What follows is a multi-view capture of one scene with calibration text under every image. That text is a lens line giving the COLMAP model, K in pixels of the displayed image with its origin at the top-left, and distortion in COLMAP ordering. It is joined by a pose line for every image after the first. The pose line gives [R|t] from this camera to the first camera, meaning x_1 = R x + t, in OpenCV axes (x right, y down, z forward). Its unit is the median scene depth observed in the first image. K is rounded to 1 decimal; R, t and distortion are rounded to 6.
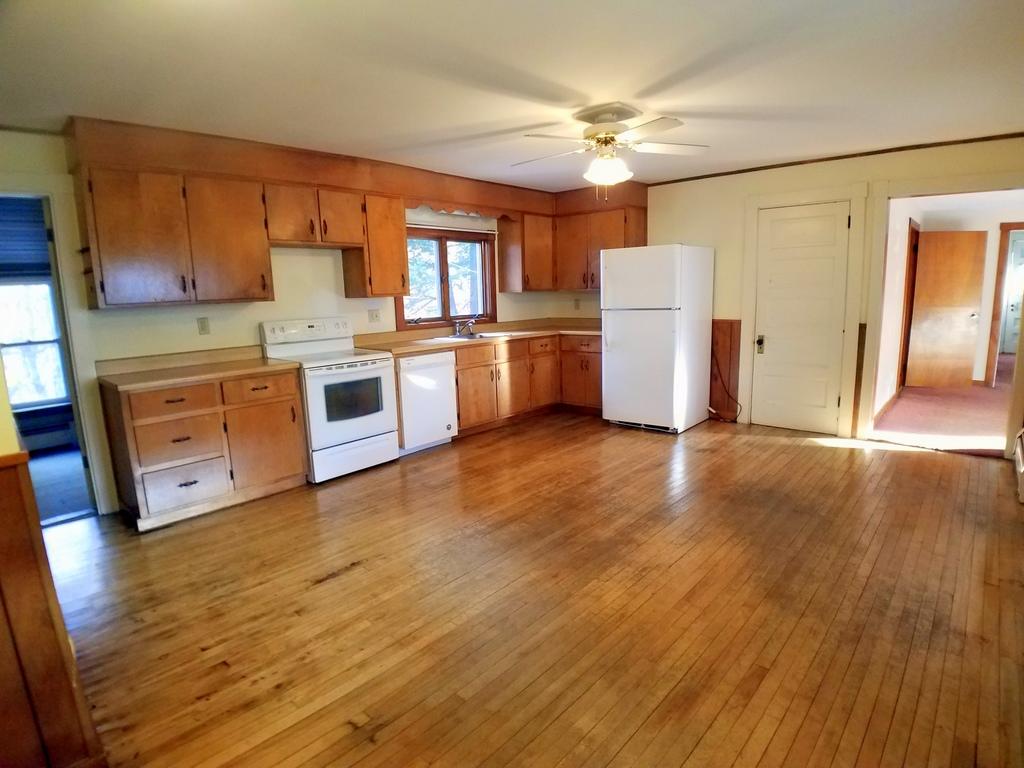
lens RADIAL K [[548.7, 0, 512.0], [0, 548.7, 384.0], [0, 0, 1]] dist [0.000940, -0.060594]
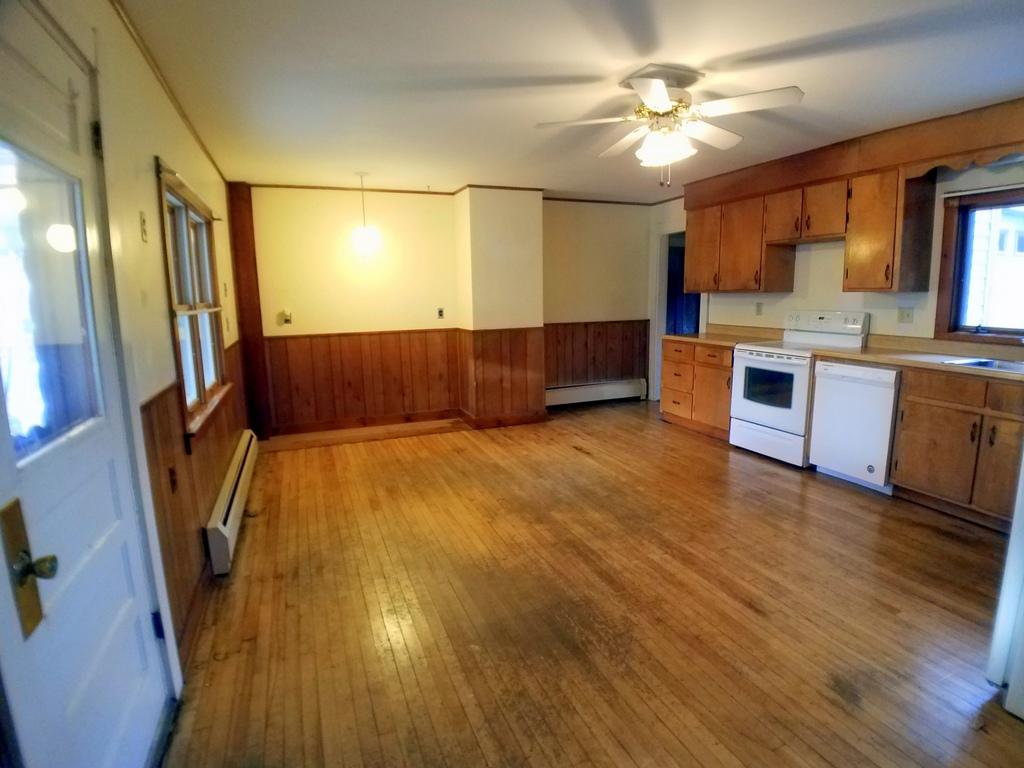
lens RADIAL K [[548.7, 0, 512.0], [0, 548.7, 384.0], [0, 0, 1]] dist [0.000940, -0.060594]
pose [[-0.454930, 0.179281, -0.872294, 0.890625], [-0.120566, 0.958107, 0.259796, -0.200802], [0.882328, 0.223358, -0.414256, 1.036928]]
